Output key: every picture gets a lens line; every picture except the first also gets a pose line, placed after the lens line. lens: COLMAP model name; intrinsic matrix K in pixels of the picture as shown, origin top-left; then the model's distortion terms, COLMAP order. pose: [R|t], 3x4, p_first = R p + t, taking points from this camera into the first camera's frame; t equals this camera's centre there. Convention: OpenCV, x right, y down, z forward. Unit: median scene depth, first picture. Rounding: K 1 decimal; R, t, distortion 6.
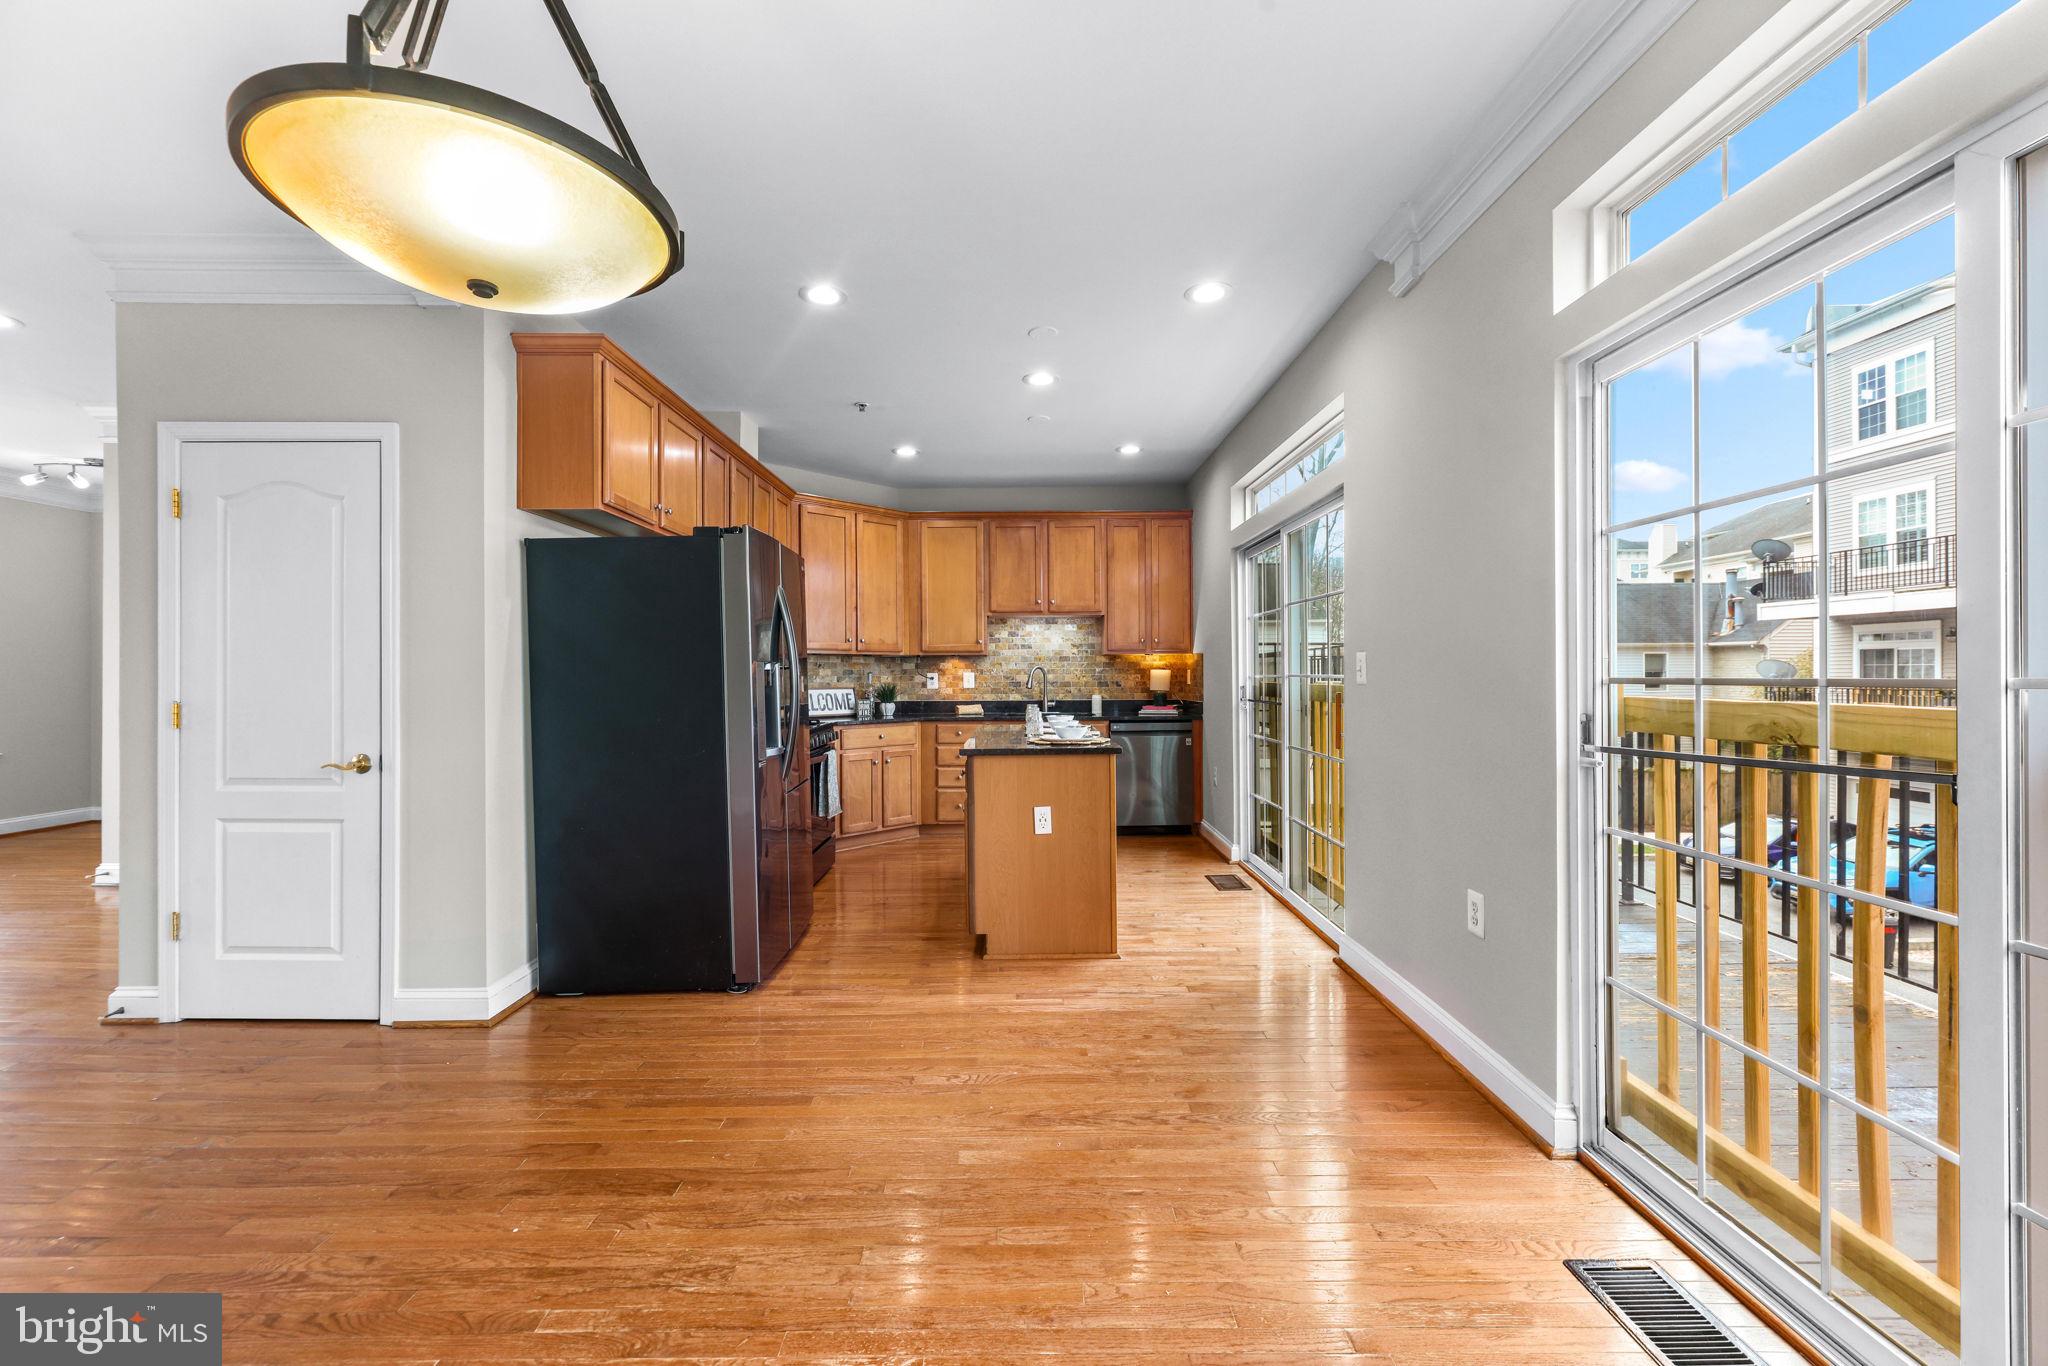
lens RADIAL K [[819.4, 0, 1018.0], [0, 819.4, 668.4], [0, 0, 1]] dist [0.000147, -0.000110]
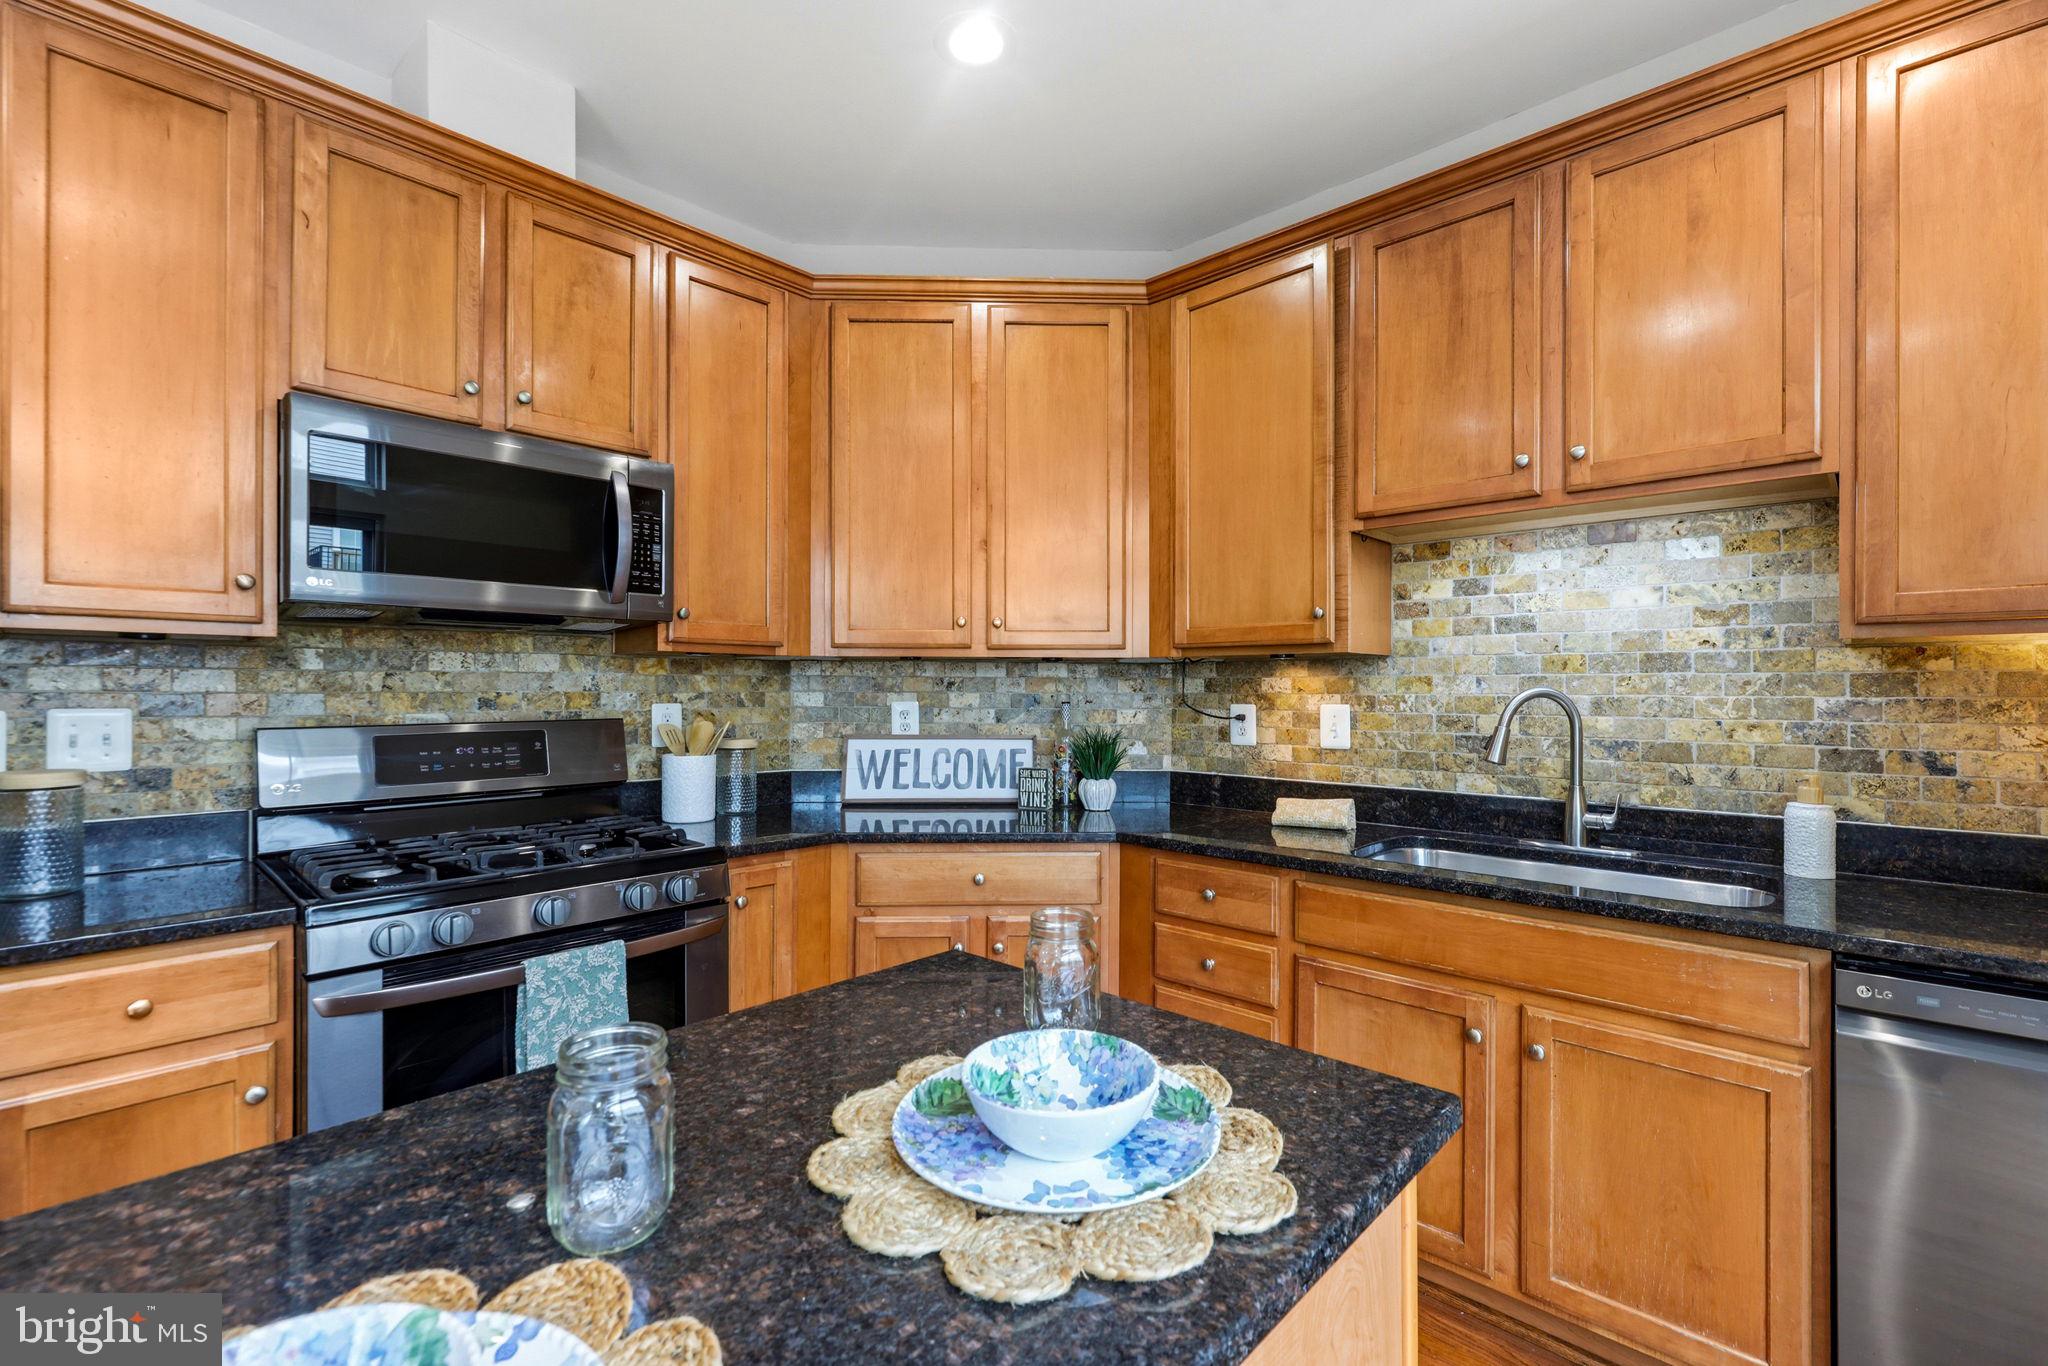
lens RADIAL K [[881.4, 0, 1024.0], [0, 881.4, 683.0], [0, 0, 1]] dist [0.000312, -0.000102]
pose [[0.733575, 0.000727, -0.679608, 0.102517], [-0.001335, 0.999999, -0.000372, -0.003989], [0.679607, 0.001180, 0.733576, 0.636457]]
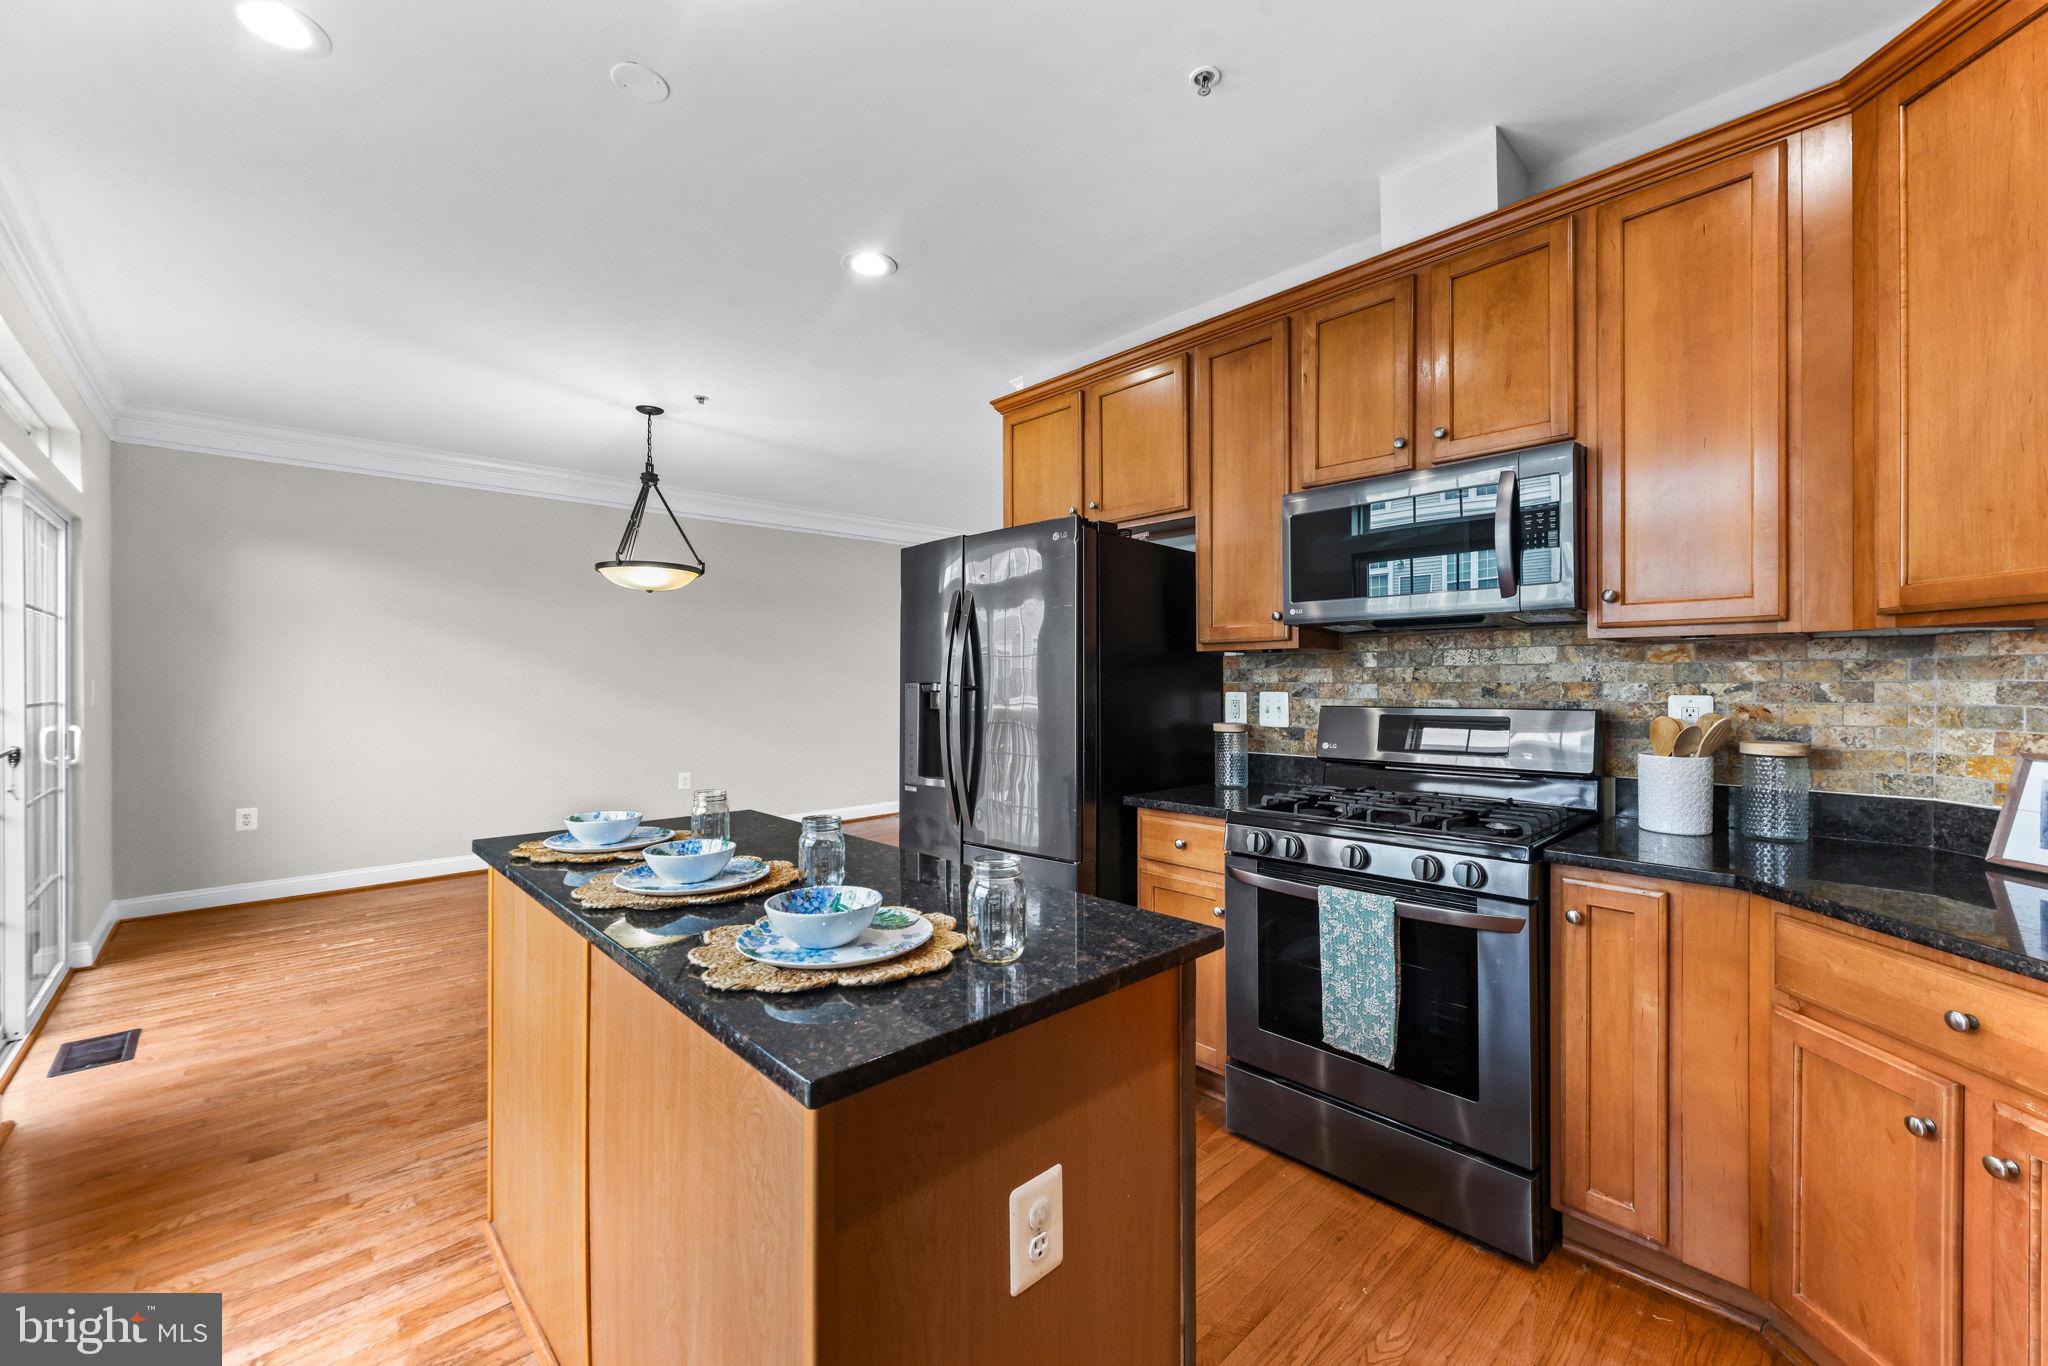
lens RADIAL K [[819.4, 0, 1018.0], [0, 819.4, 668.4], [0, 0, 1]] dist [0.000147, -0.000110]
pose [[-0.725526, -0.007852, -0.688150, 0.114486], [0.008003, 0.999771, -0.019846, -0.002266], [0.688148, -0.019906, -0.725297, 0.769788]]
